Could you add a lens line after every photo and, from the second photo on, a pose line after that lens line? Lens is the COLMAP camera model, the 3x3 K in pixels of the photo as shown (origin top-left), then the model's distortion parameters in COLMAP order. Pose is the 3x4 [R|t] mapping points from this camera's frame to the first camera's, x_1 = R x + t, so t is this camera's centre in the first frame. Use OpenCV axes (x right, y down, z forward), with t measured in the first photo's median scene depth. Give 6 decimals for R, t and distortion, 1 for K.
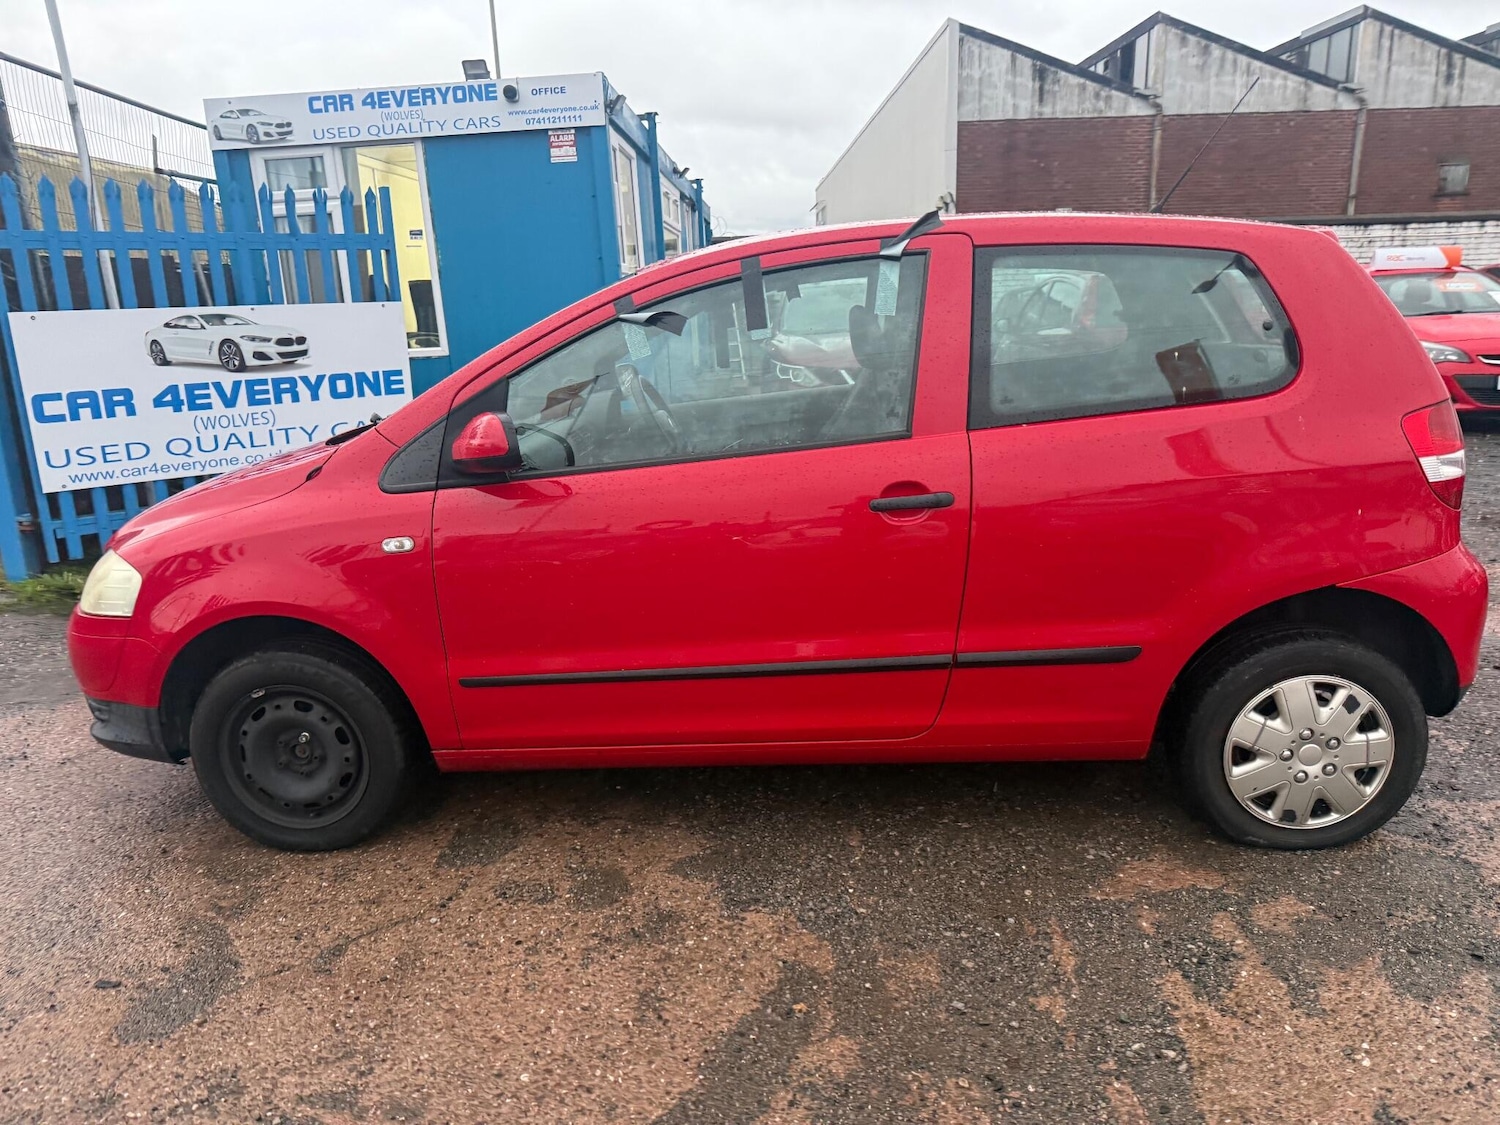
lens RADIAL K [[1058.7, 0, 749.1], [0, 1058.7, 571.5], [0, 0, 1]] dist [0.000736, -0.007304]
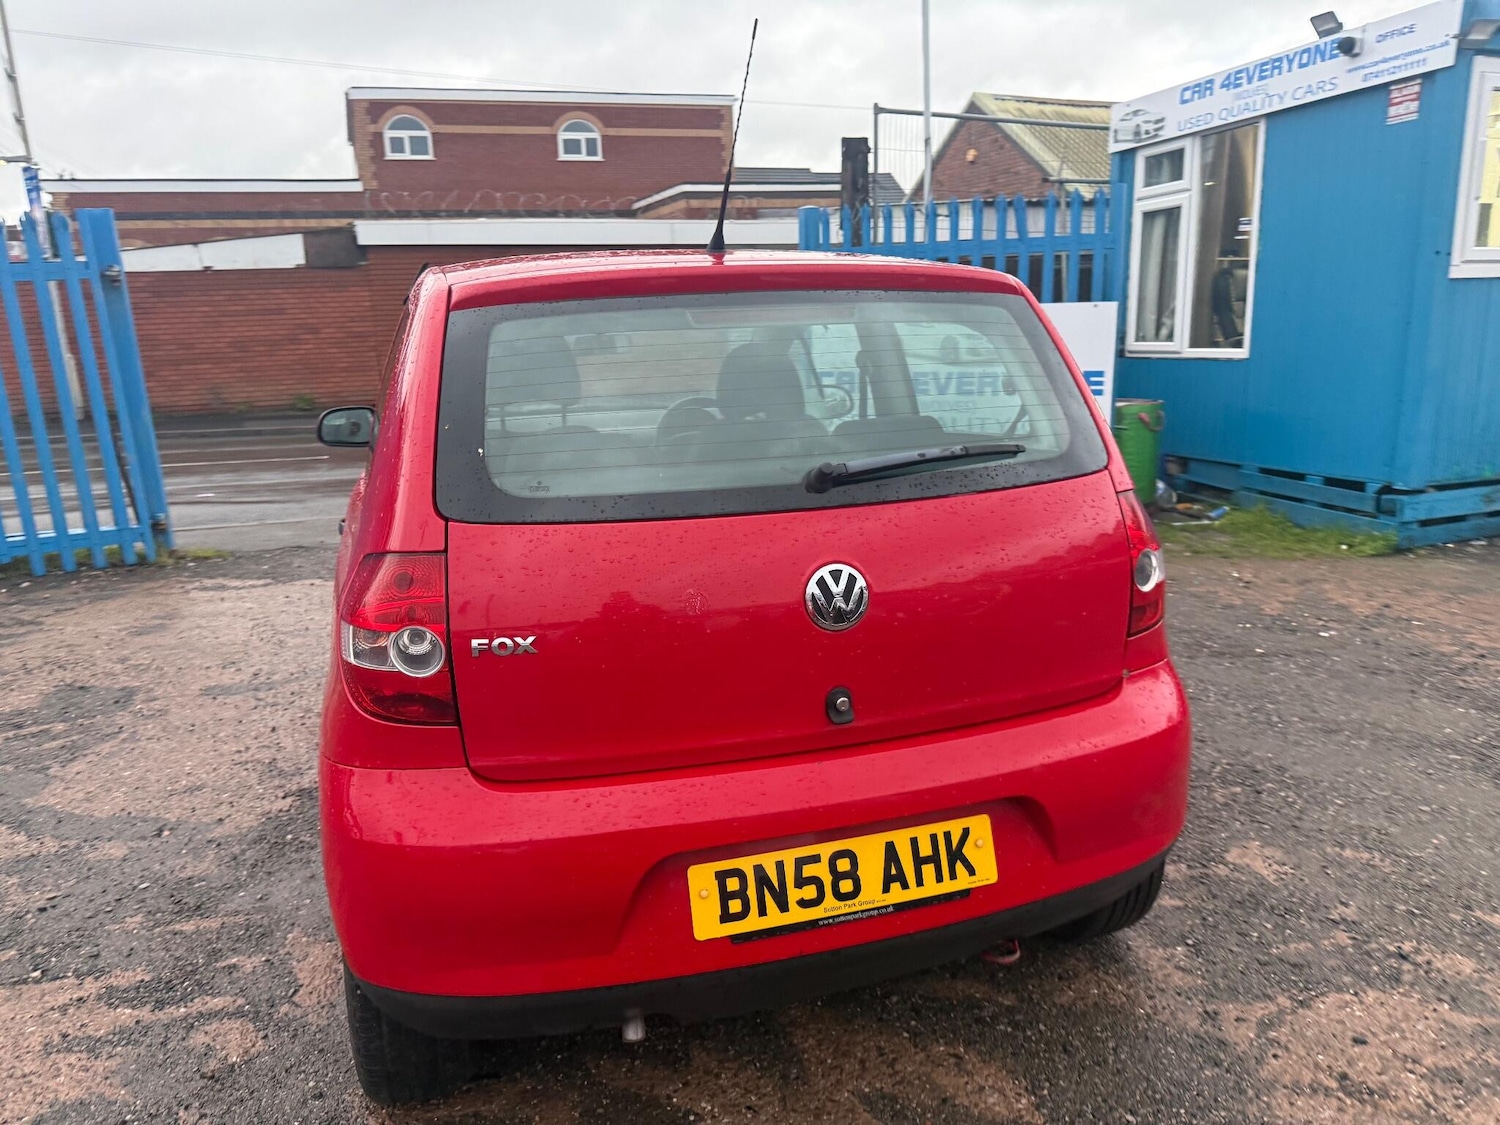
lens RADIAL K [[1067.9, 0, 752.8], [0, 1067.9, 556.4], [0, 0, 1]] dist [0.007875, -0.012699]
pose [[0.356486, 0.236420, -0.903893, 0.443319], [-0.223425, 0.960957, 0.163229, -0.104706], [0.907193, 0.143764, 0.395390, 0.310430]]
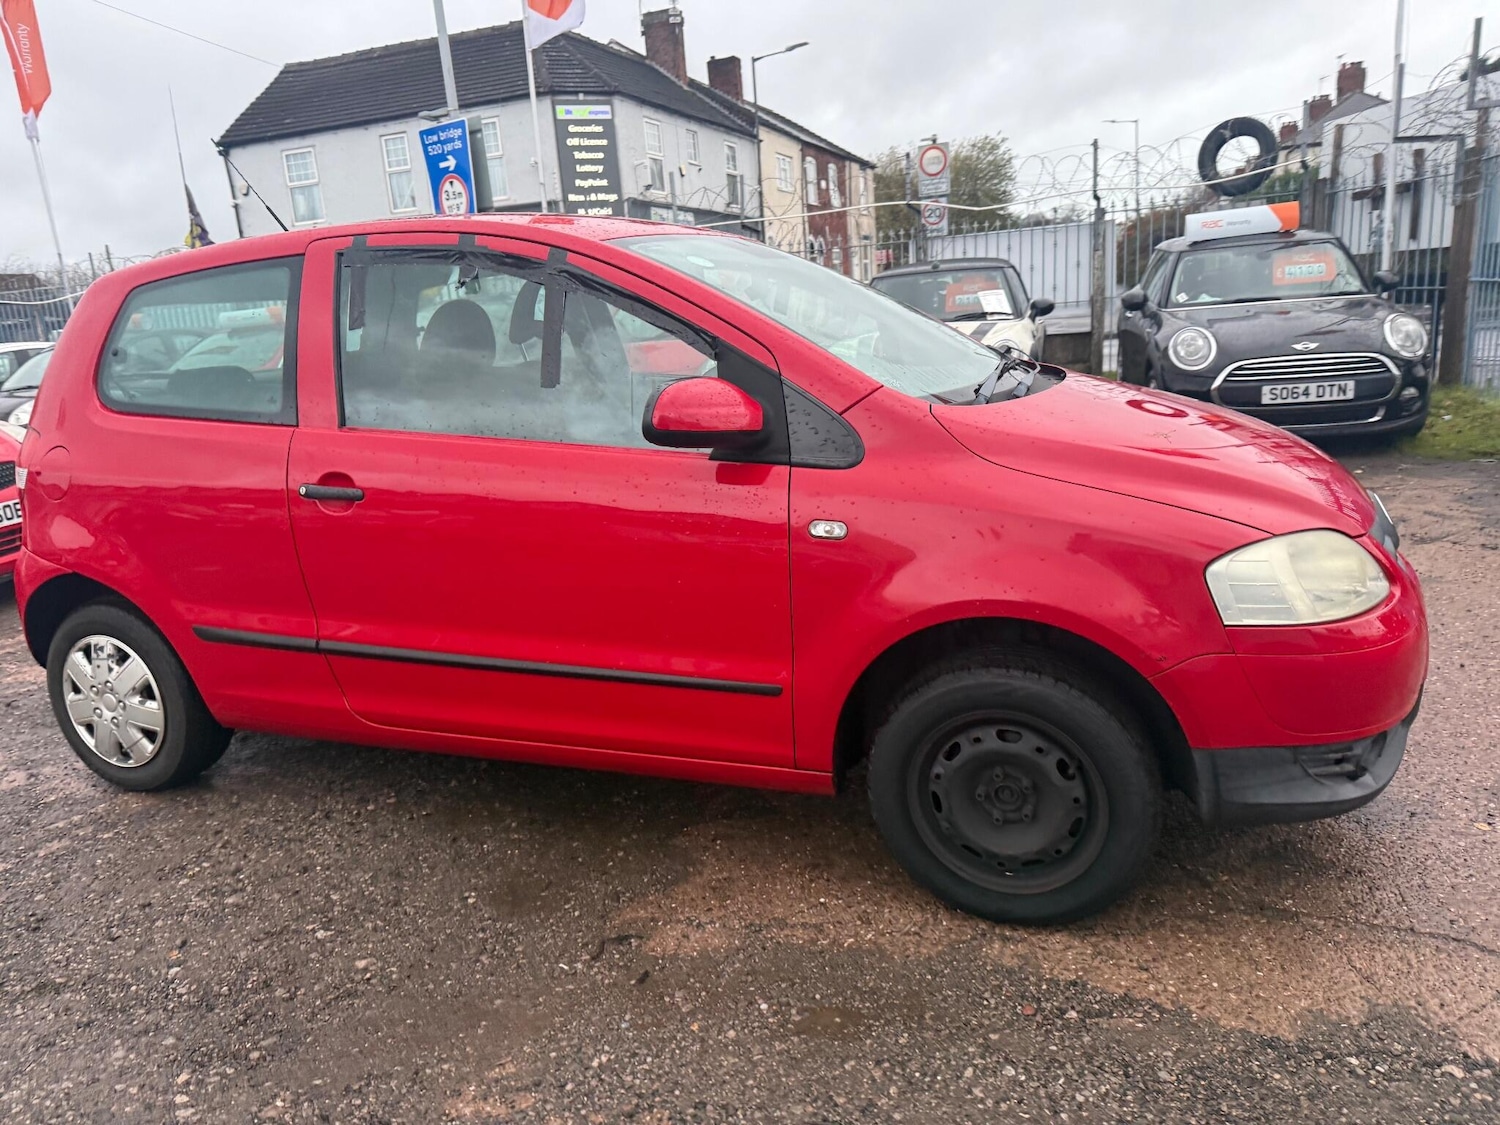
lens RADIAL K [[1047.3, 0, 756.2], [0, 1047.3, 580.5], [0, 0, 1]] dist [0.014453, -0.030729]
pose [[-0.952381, 0.030427, 0.303387, -0.166426], [0.177378, 0.864603, 0.470106, -0.188082], [-0.248006, 0.501534, -0.828829, 0.800597]]
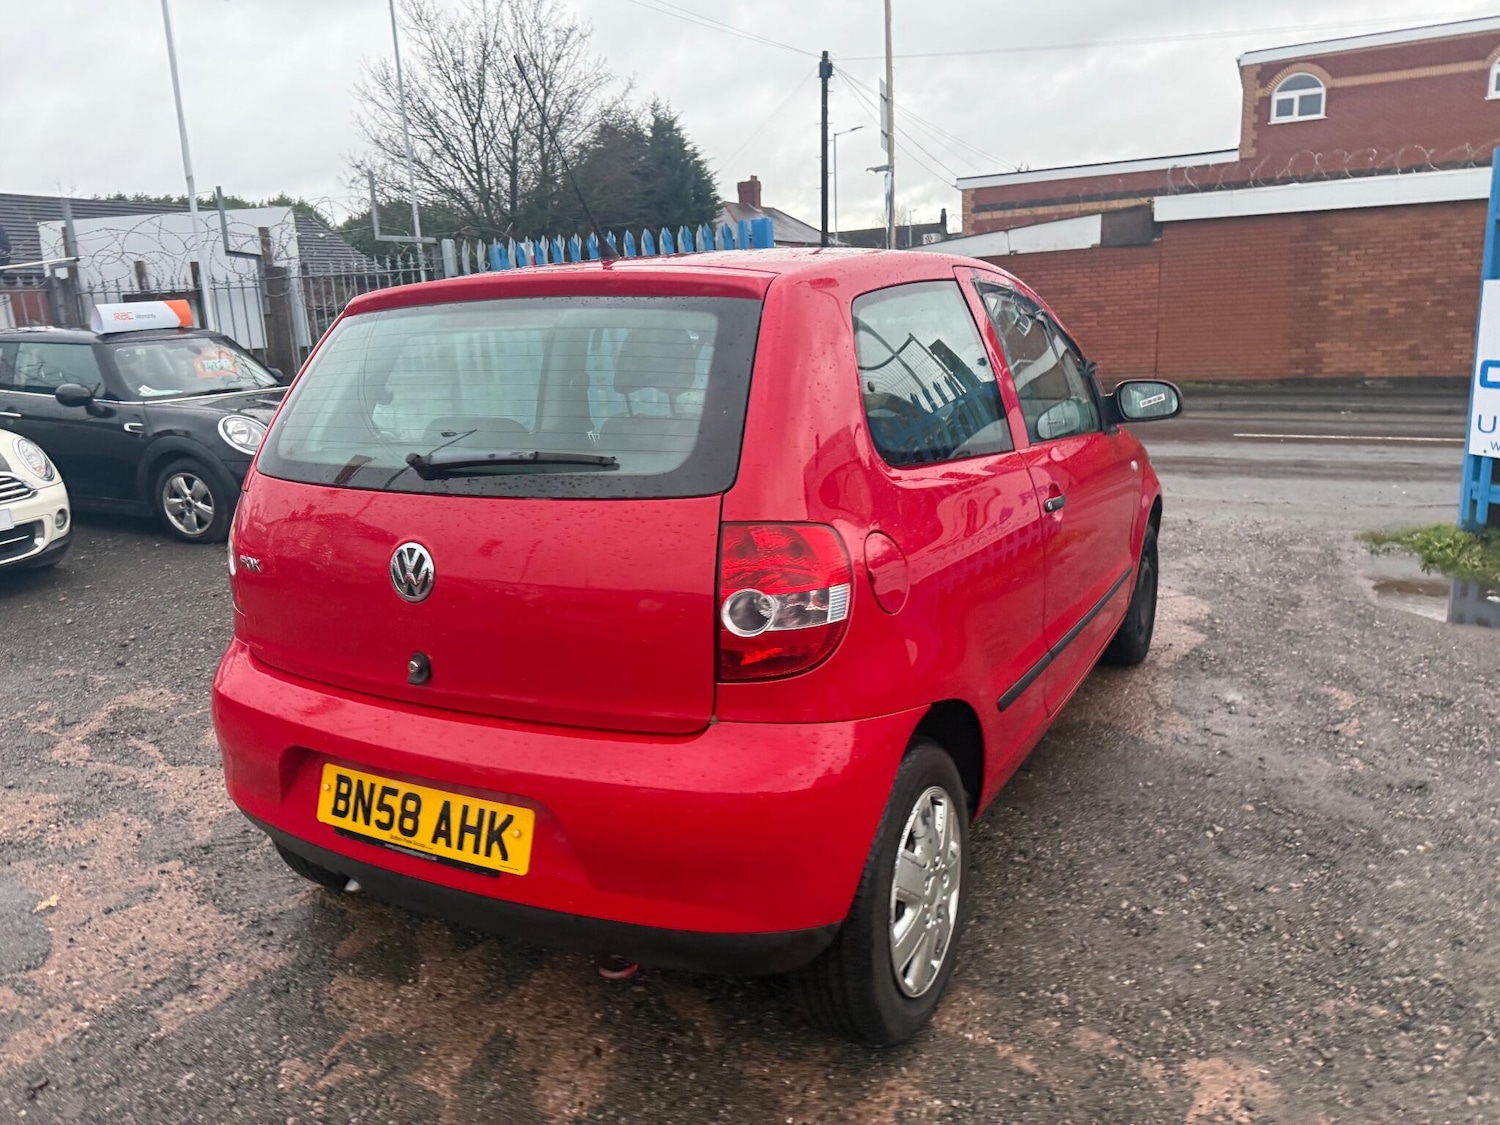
lens RADIAL K [[1058.8, 0, 752.3], [0, 1058.8, 565.2], [0, 0, 1]] dist [0.013918, -0.022688]
pose [[-0.414650, 0.259903, -0.872075, 0.435683], [-0.175272, 0.917589, 0.356805, -0.170790], [0.892942, 0.300800, -0.334925, 0.576423]]
